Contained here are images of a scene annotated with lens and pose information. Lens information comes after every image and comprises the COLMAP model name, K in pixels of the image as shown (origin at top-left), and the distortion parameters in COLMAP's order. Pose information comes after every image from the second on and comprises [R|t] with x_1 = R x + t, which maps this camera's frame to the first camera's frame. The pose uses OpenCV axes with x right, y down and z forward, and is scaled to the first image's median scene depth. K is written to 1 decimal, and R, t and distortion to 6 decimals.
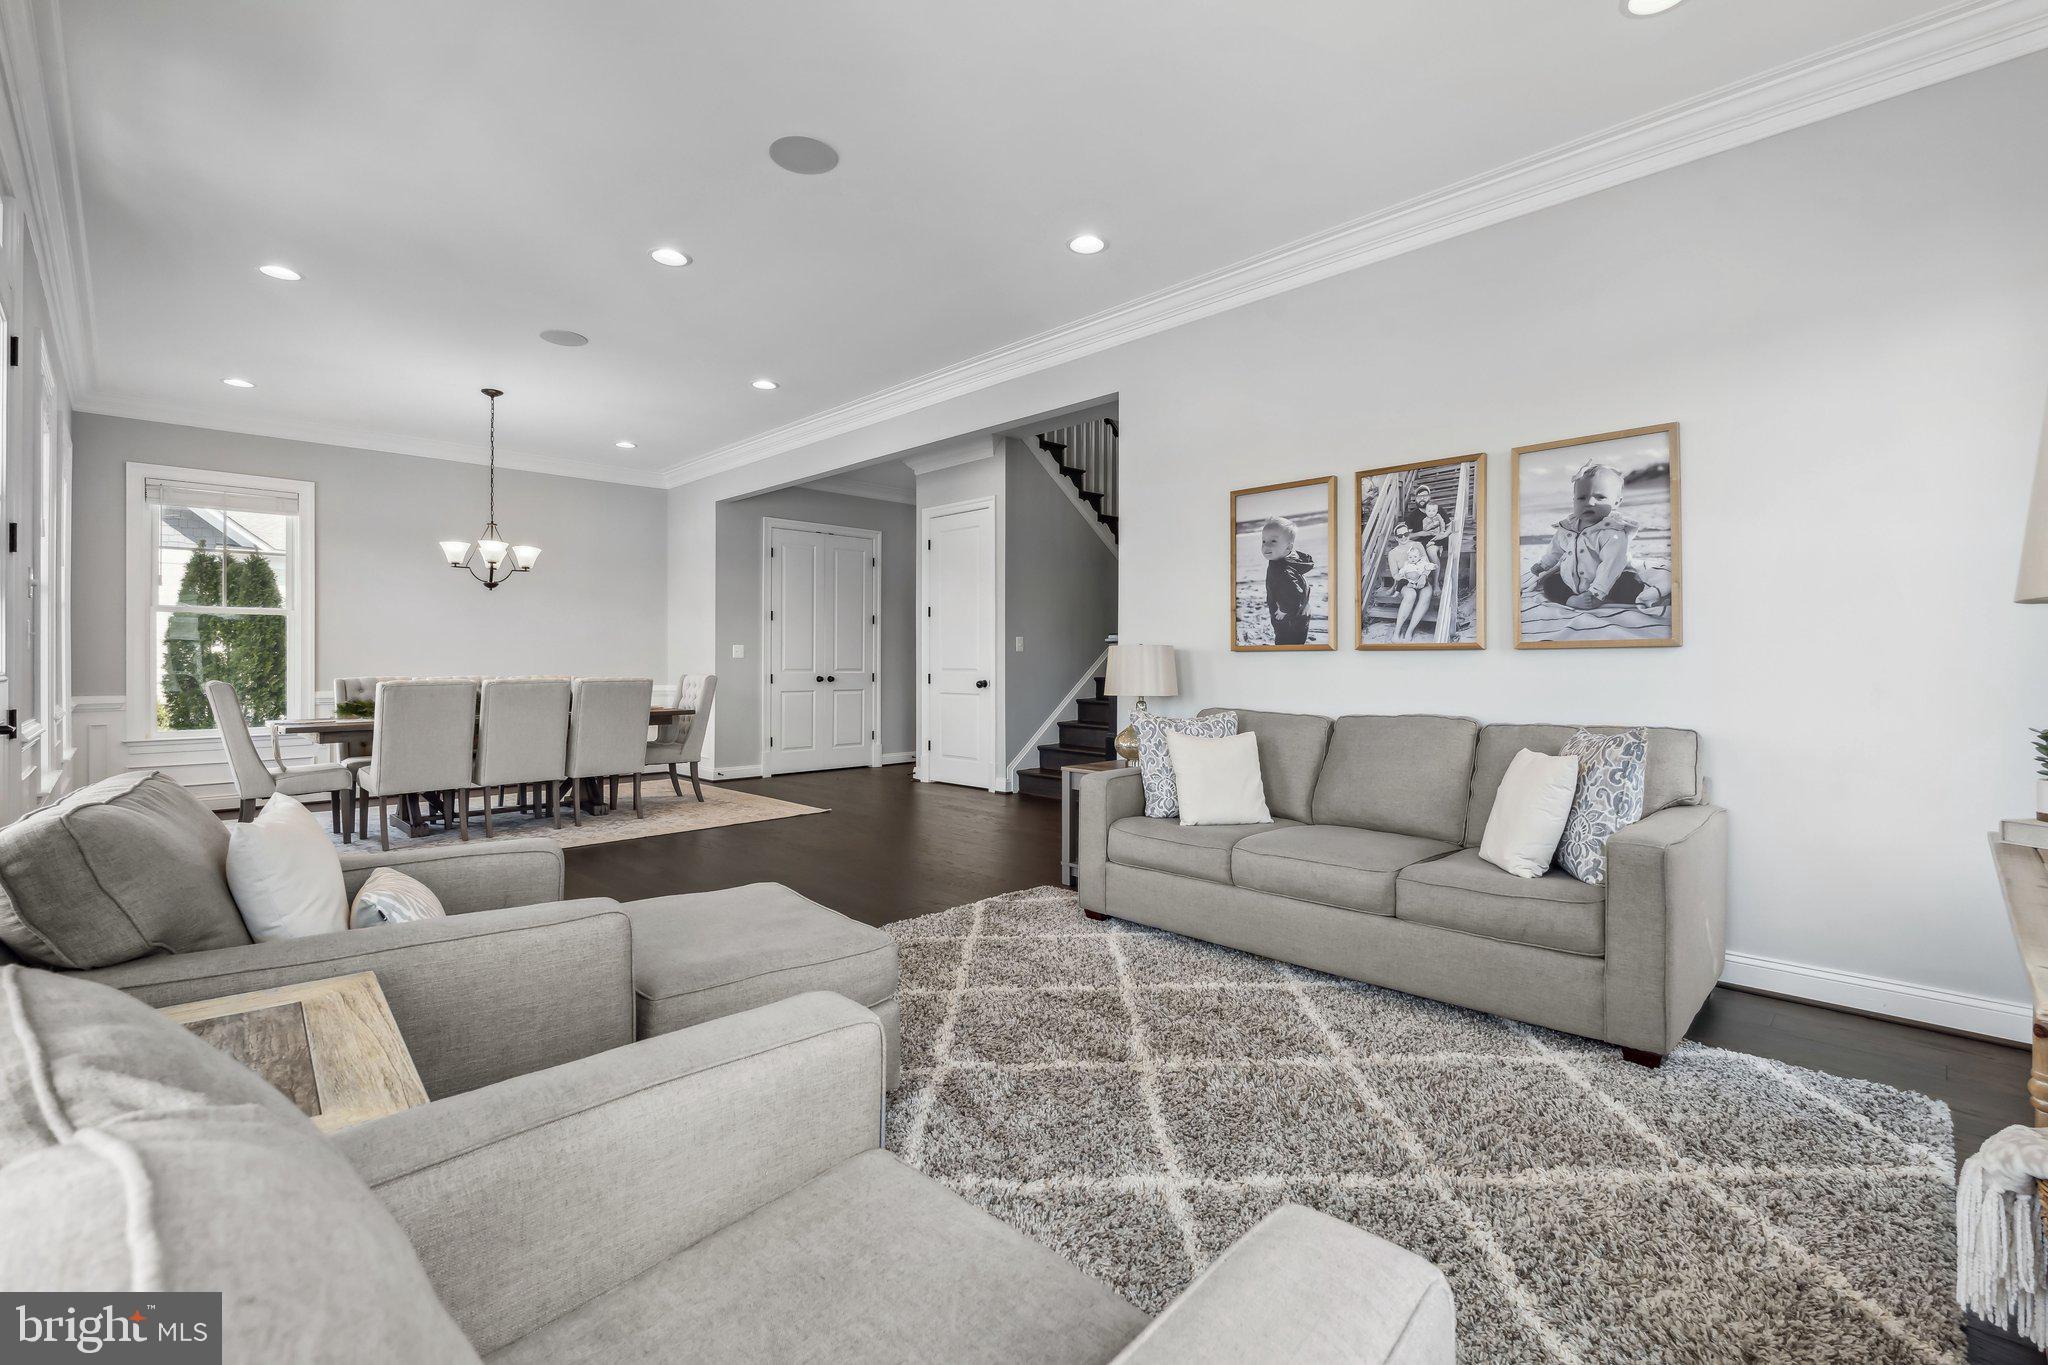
lens RADIAL K [[895.9, 0, 1006.5], [0, 895.9, 659.8], [0, 0, 1]] dist [-0.004603, 0.001813]
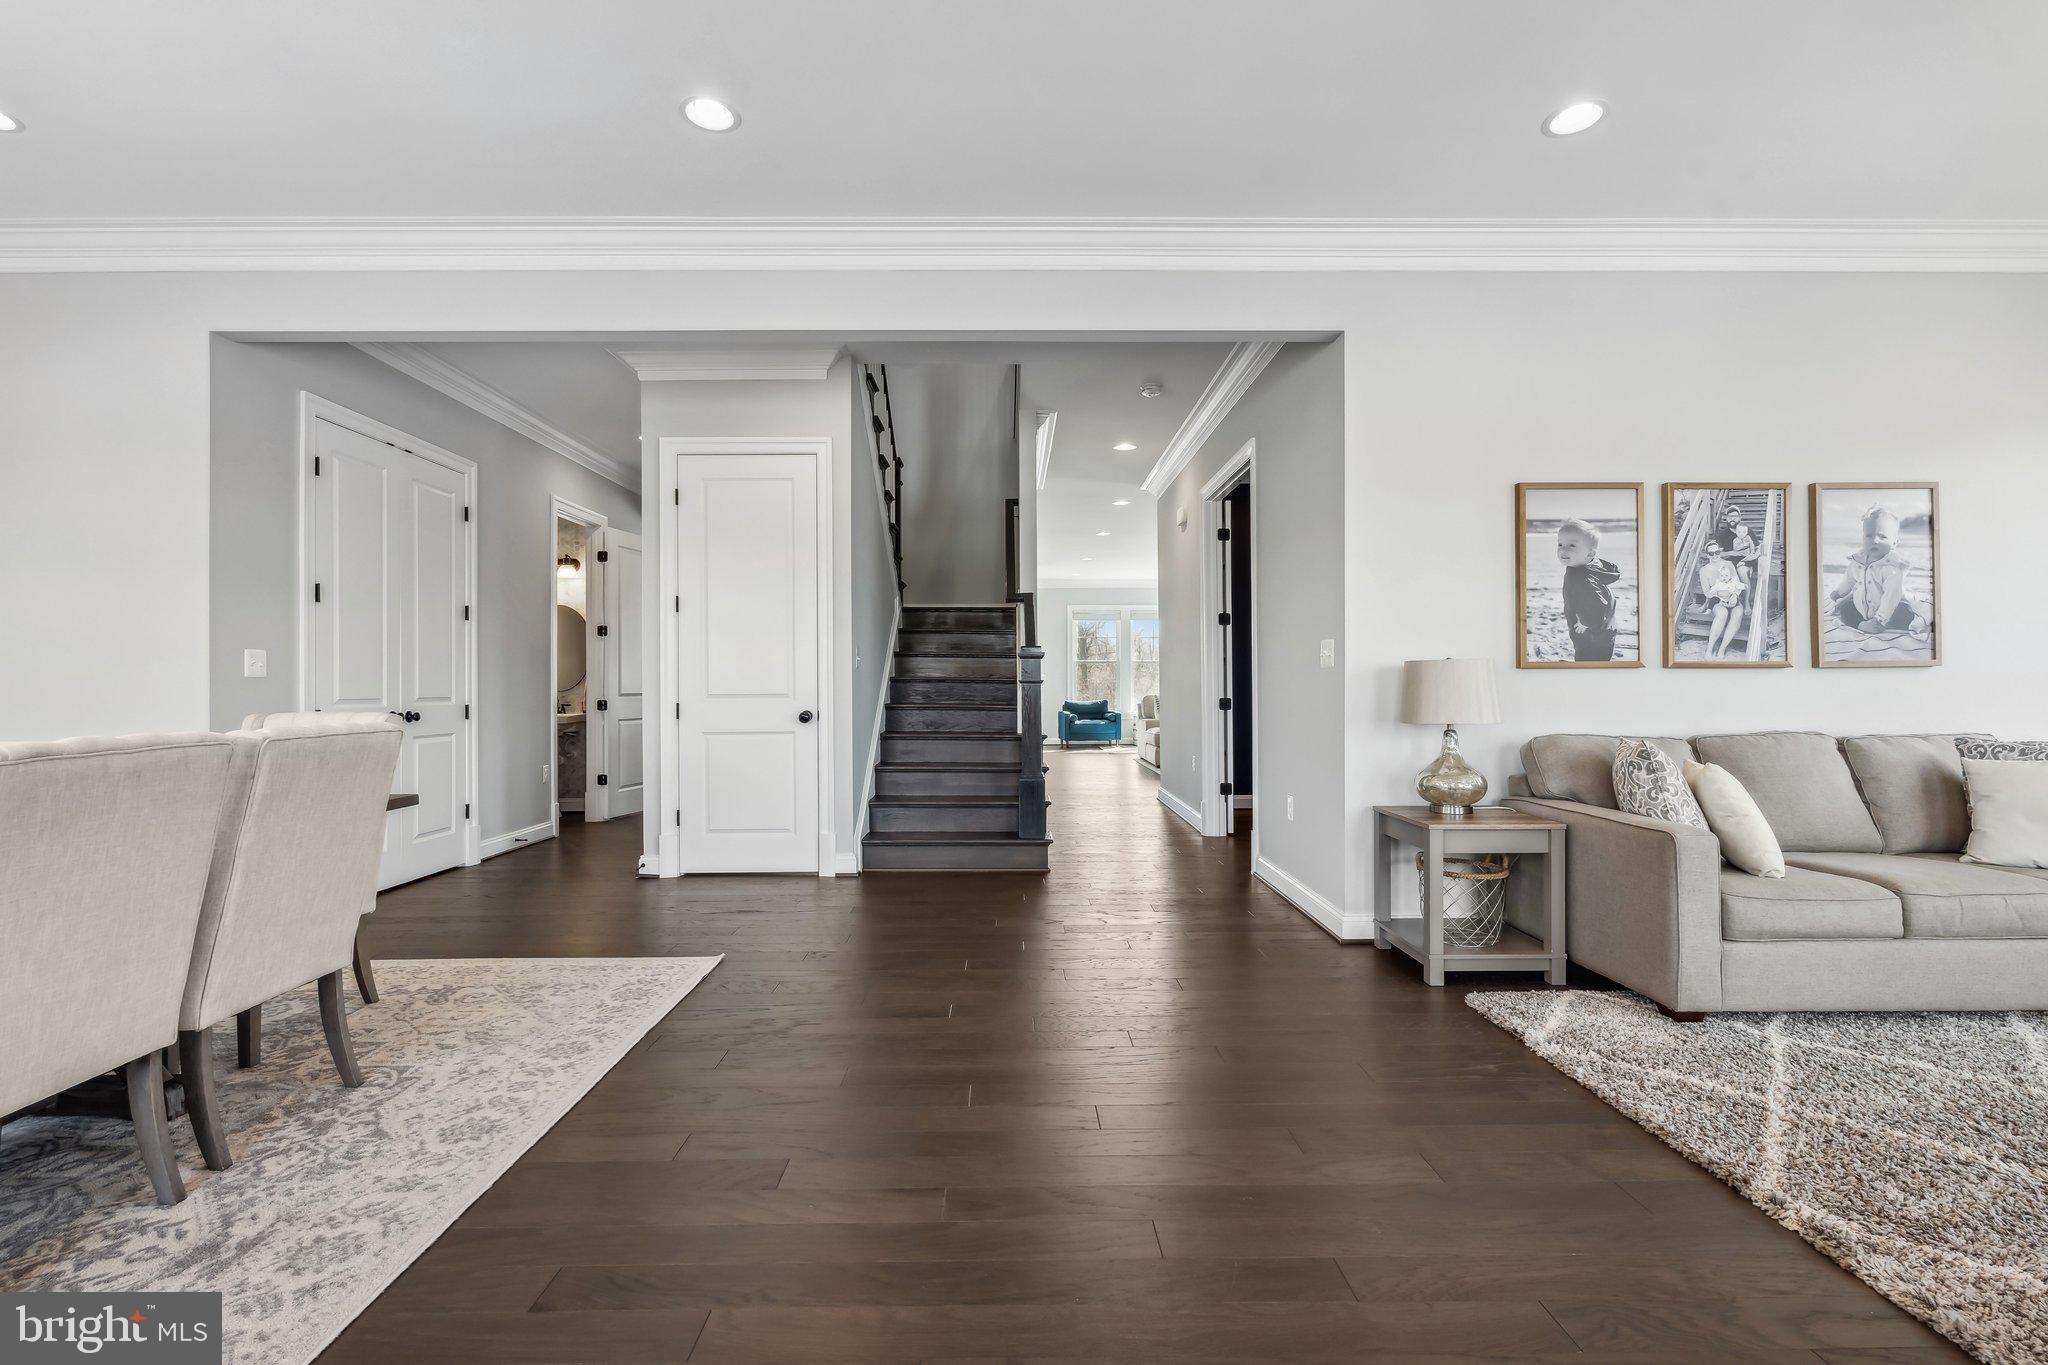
lens RADIAL K [[895.9, 0, 1015.1], [0, 895.9, 680.9], [0, 0, 1]] dist [-0.004603, 0.001813]
pose [[0.690918, 0.002262, 0.722930, -0.813179], [0.001469, 0.999989, -0.004533, 0.006836], [-0.722932, 0.004194, 0.690907, 0.871429]]
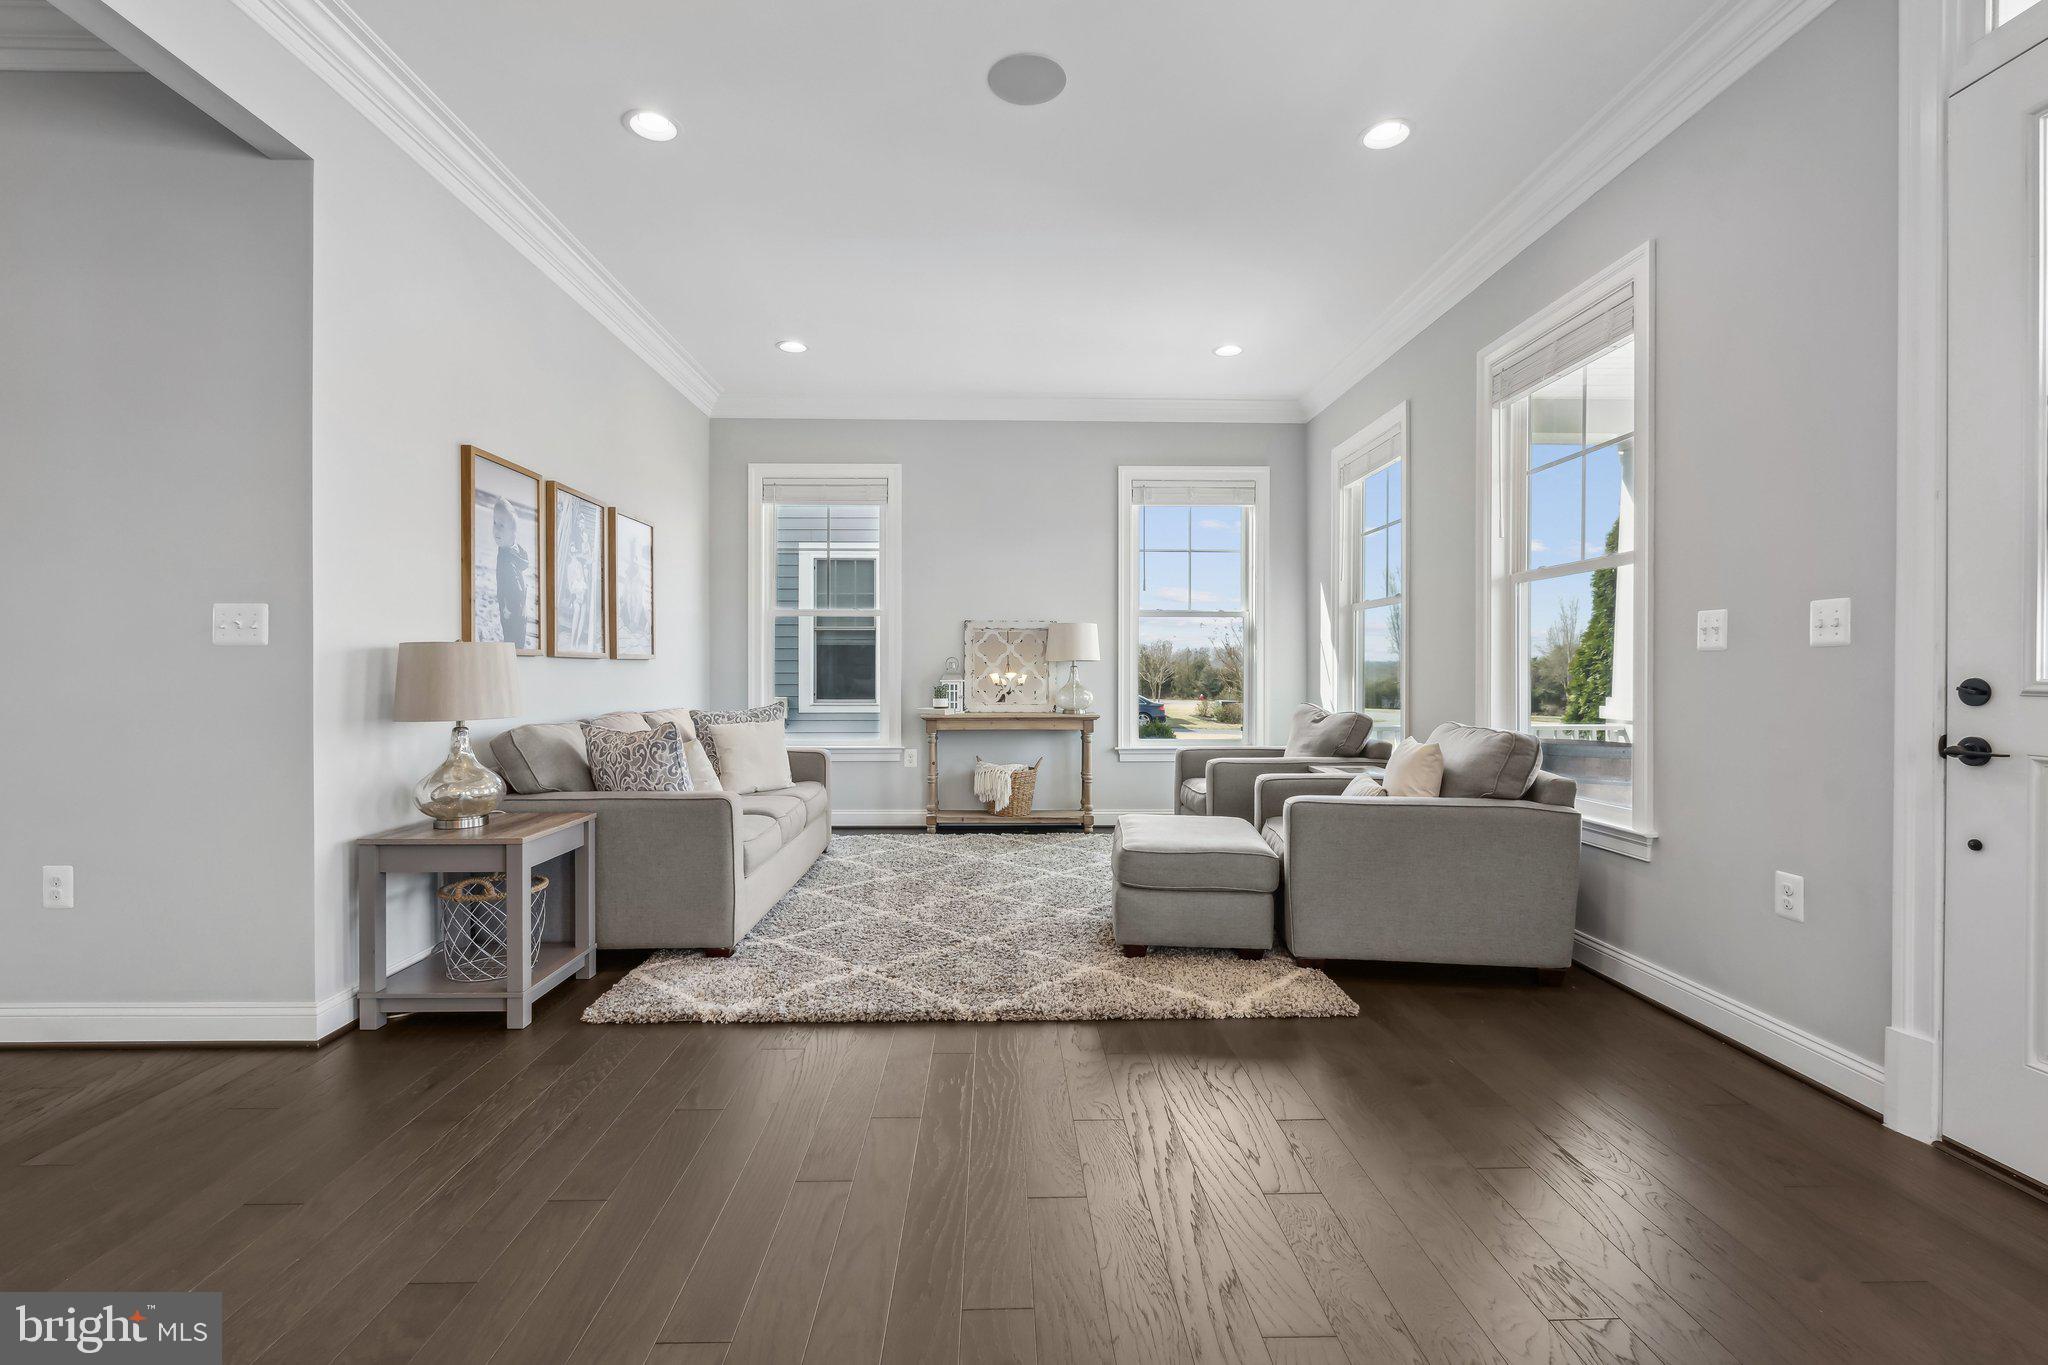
lens RADIAL K [[895.9, 0, 1012.8], [0, 895.9, 681.3], [0, 0, 1]] dist [-0.004603, 0.001813]
pose [[-0.731003, -0.007419, 0.682333, -0.703231], [-0.000714, 0.999949, 0.010107, 0.006739], [-0.682373, 0.006901, -0.730971, 1.431184]]
